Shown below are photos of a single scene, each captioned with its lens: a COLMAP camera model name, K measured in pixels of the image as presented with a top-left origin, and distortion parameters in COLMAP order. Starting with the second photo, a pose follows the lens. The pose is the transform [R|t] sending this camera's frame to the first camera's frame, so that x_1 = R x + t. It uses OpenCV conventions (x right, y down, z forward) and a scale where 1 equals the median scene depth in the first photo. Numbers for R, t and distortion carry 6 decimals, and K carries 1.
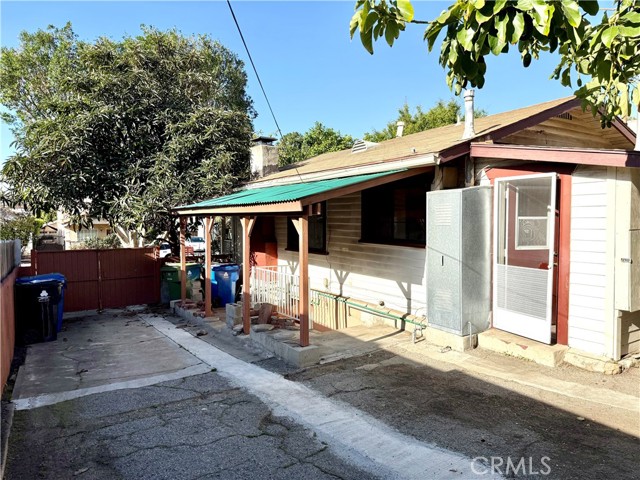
lens RADIAL K [[449.4, 0, 322.1], [0, 449.4, 241.2], [0, 0, 1]] dist [0.038955, -0.023351]
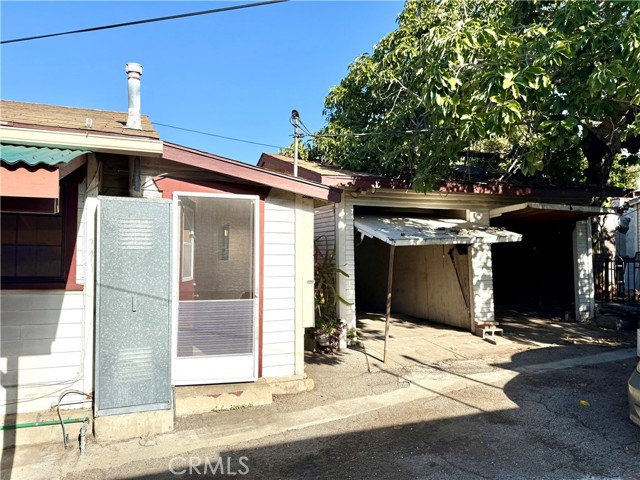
lens RADIAL K [[449.4, 0, 321.0], [0, 449.4, 236.9], [0, 0, 1]] dist [0.038955, -0.023351]
pose [[0.174761, 0.053626, 0.983149, -0.414129], [0.045283, 0.997021, -0.062432, 0.000584], [-0.983569, 0.055431, 0.171812, 0.750373]]
